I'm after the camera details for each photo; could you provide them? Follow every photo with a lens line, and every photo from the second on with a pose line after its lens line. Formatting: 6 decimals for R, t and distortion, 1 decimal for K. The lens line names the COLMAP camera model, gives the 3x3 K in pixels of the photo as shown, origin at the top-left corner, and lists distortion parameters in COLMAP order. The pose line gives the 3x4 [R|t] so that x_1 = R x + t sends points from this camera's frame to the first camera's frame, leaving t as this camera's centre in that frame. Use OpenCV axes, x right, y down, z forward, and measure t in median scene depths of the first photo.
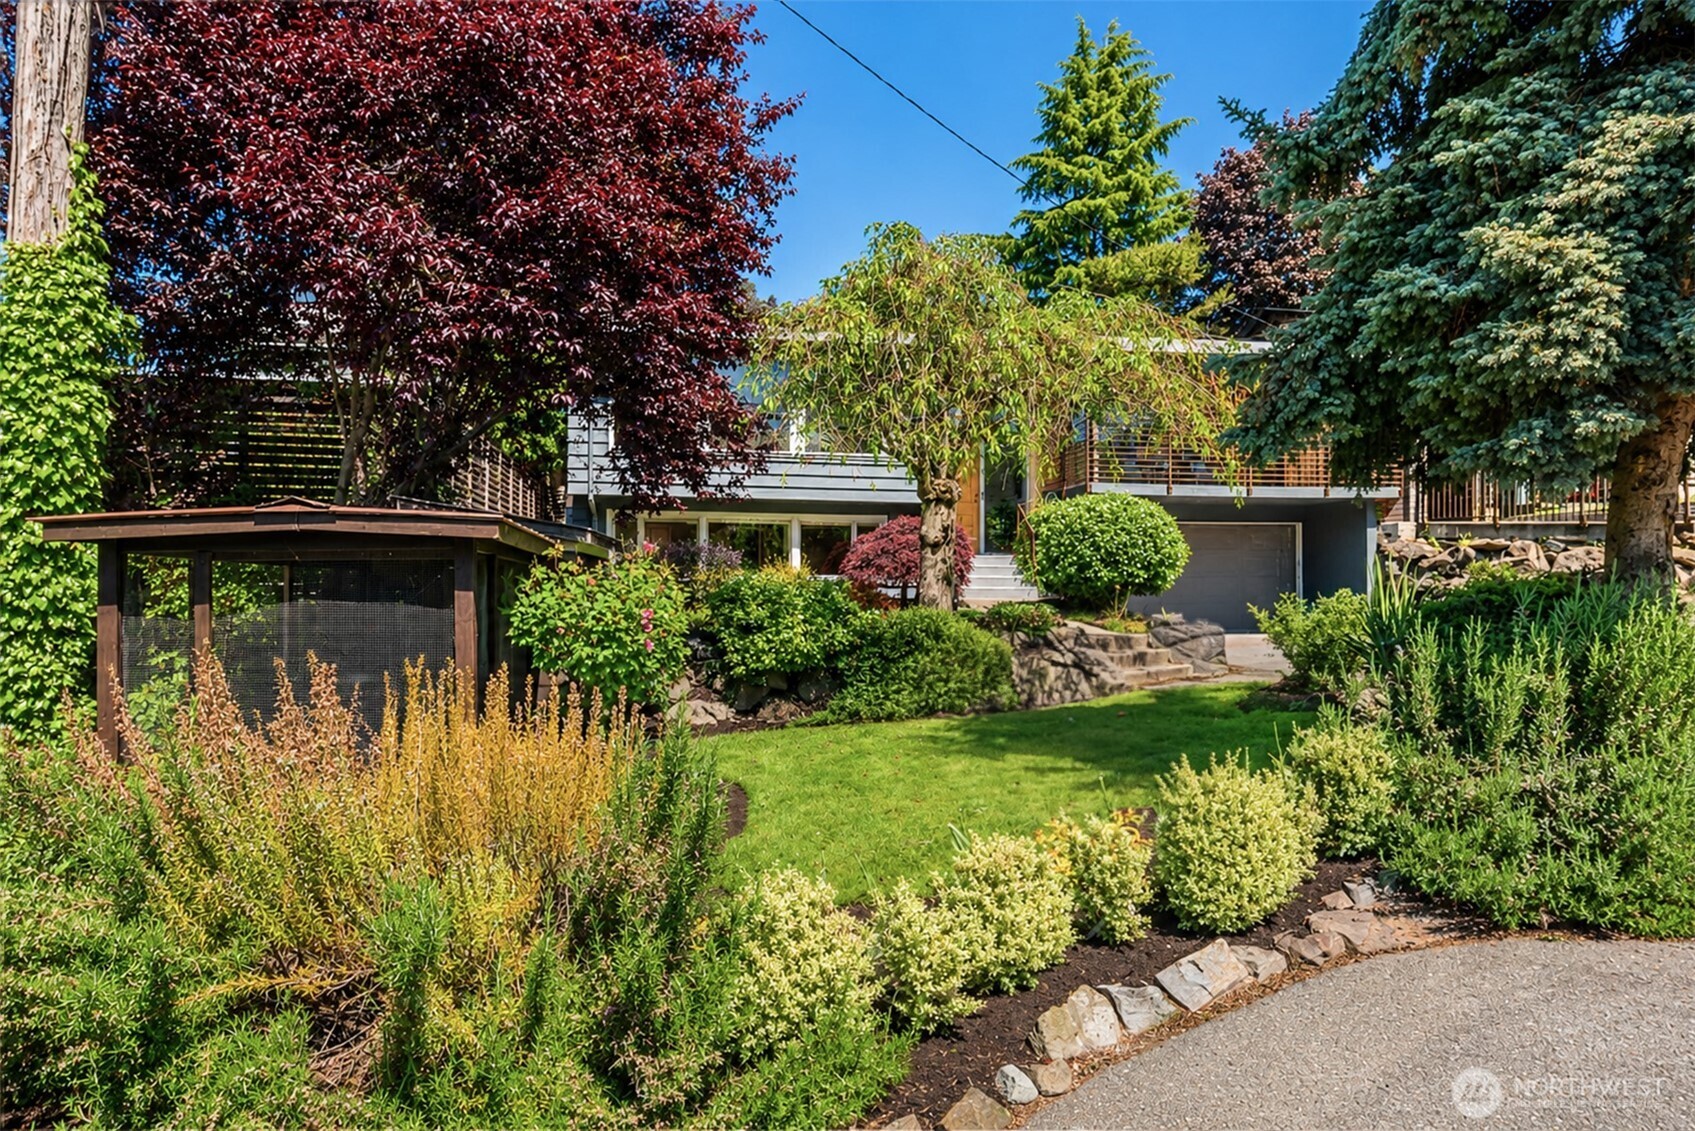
lens RADIAL K [[917.0, 0, 844.2], [0, 917.0, 584.2], [0, 0, 1]] dist [-0.013345, -0.000139]
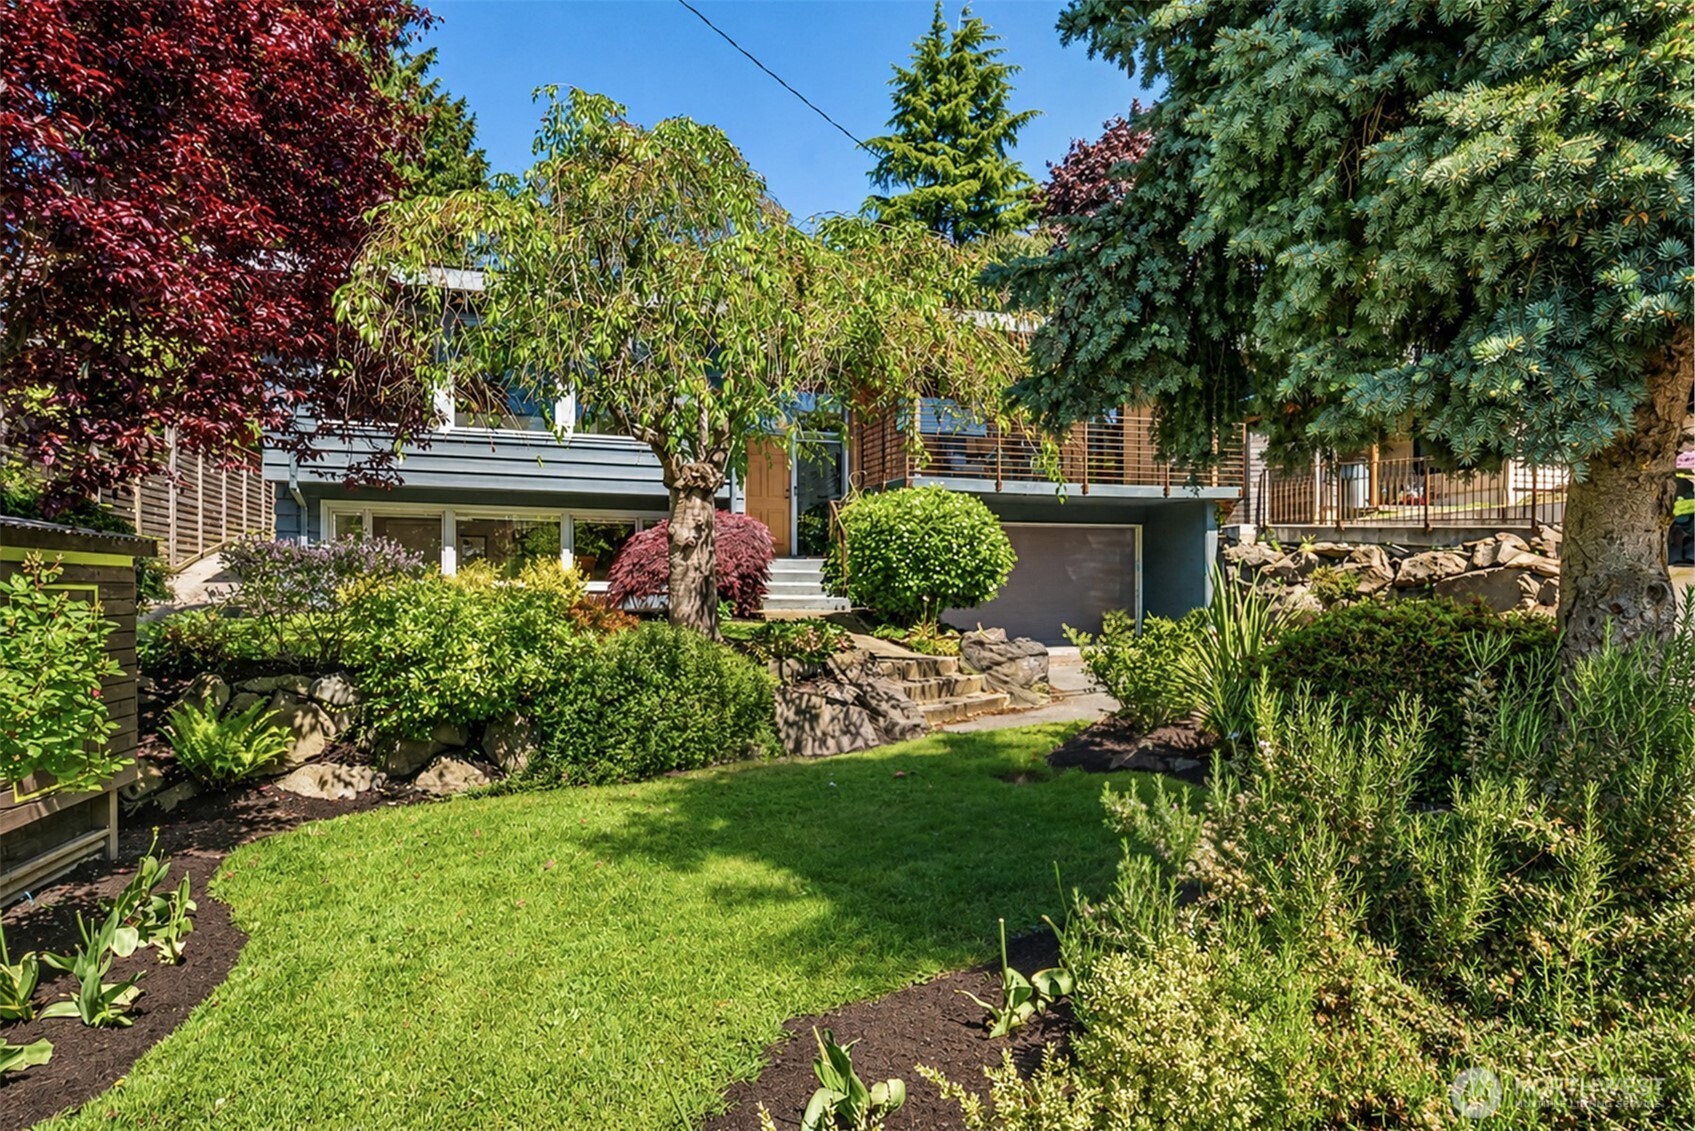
lens RADIAL K [[919.9, 0, 845.9], [0, 919.9, 593.2], [0, 0, 1]] dist [-0.002321, -0.000830]
pose [[0.989480, -0.002005, 0.144655, 0.105040], [0.000770, 0.999963, 0.008587, -0.009280], [-0.144667, -0.008385, 0.989445, 0.182898]]
